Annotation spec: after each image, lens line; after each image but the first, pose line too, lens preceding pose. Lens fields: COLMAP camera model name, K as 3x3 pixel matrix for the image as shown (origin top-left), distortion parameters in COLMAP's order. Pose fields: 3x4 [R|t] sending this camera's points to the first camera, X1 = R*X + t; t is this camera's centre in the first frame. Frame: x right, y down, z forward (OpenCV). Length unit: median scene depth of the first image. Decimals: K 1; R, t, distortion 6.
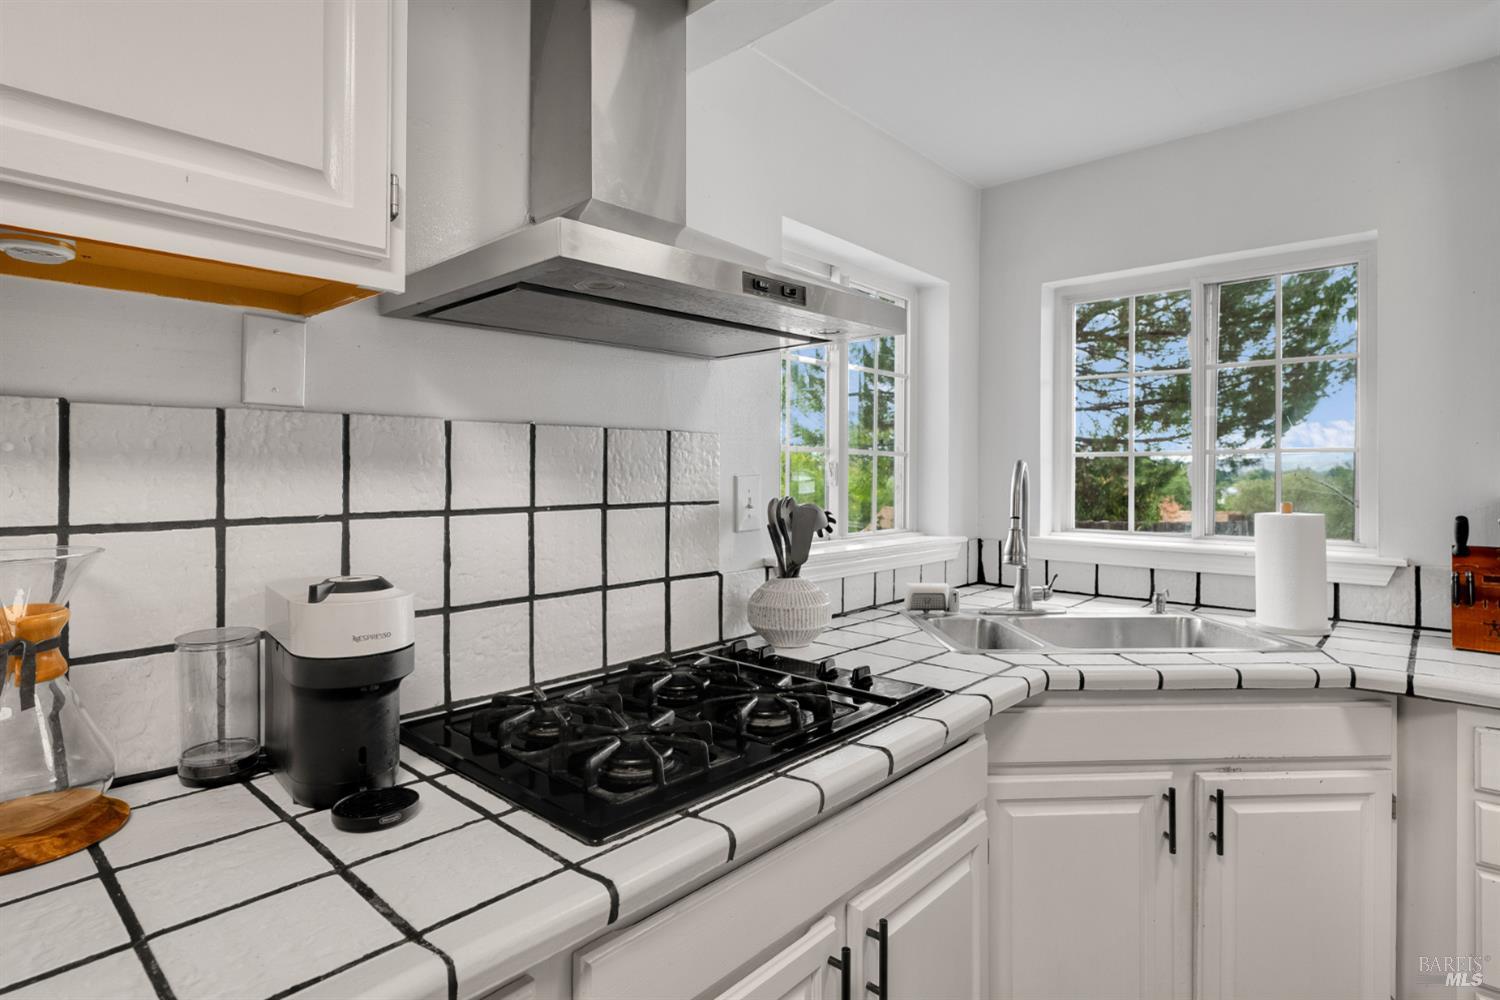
lens RADIAL K [[773.3, 0, 767.5], [0, 773.3, 474.5], [0, 0, 1]] dist [0.014372, 0.000057]
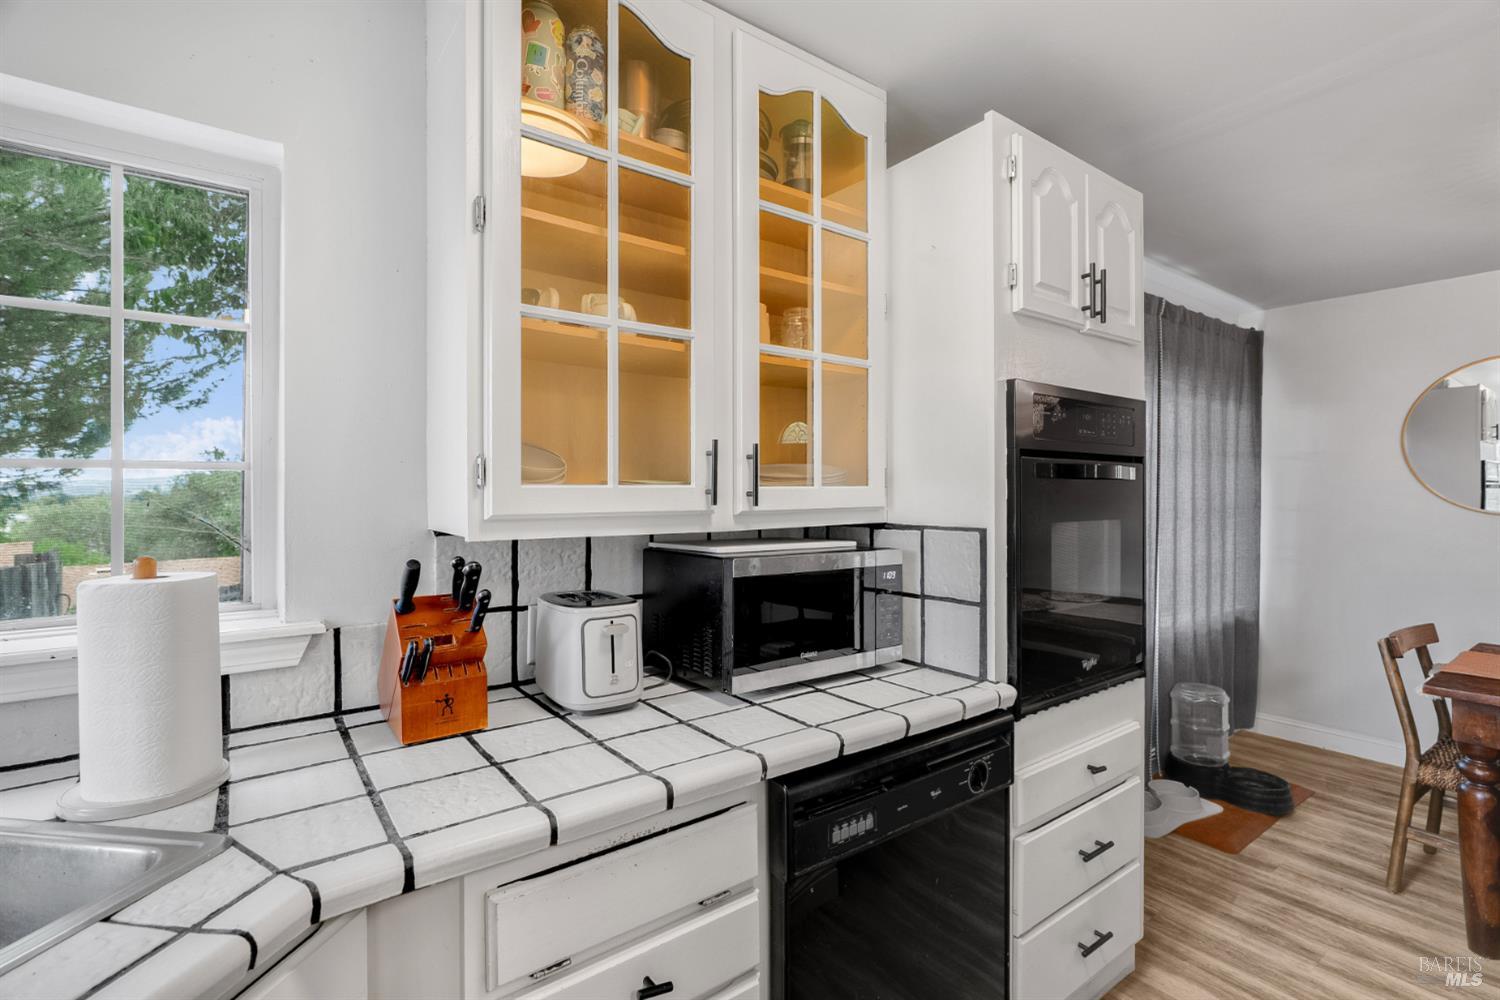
lens RADIAL K [[683.8, 0, 745.9], [0, 683.8, 492.8], [0, 0, 1]] dist [-0.004020, 0.001600]
pose [[0.214353, 0.000074, 0.976756, 0.329581], [0.007550, 0.999970, -0.001732, -0.005992], [-0.976727, 0.007746, 0.214346, 0.552123]]
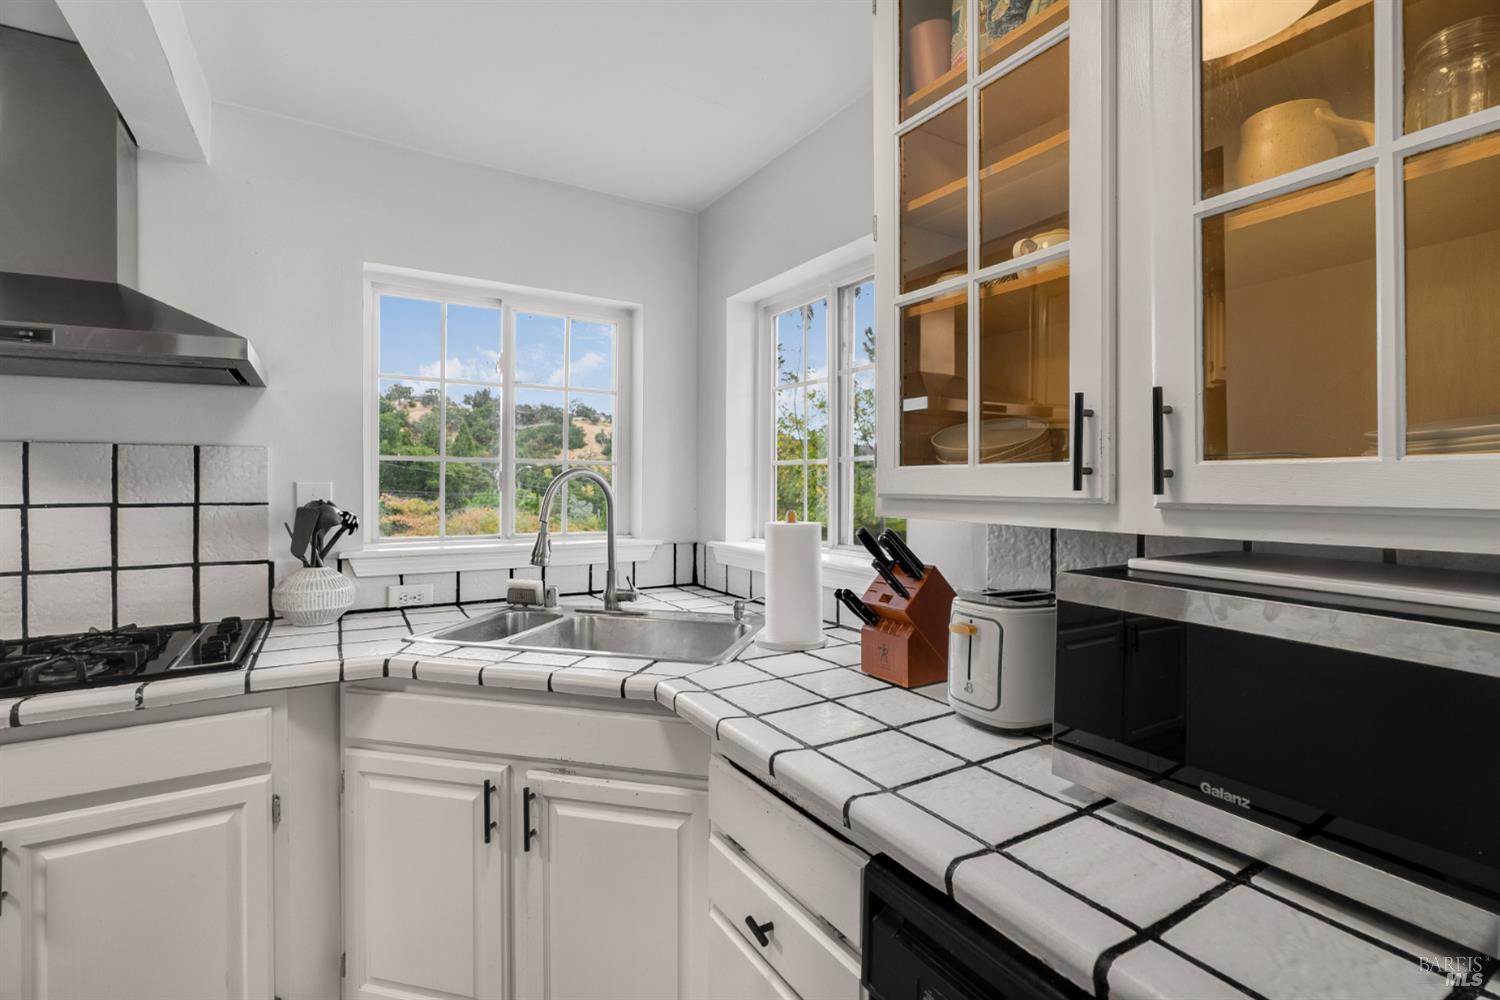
lens RADIAL K [[683.8, 0, 745.5], [0, 683.8, 484.2], [0, 0, 1]] dist [-0.004020, 0.001600]
pose [[0.956400, 0.003727, -0.292036, 0.969666], [-0.002997, 0.999991, 0.002946, -0.000099], [0.292045, -0.001943, 0.956403, 0.192911]]
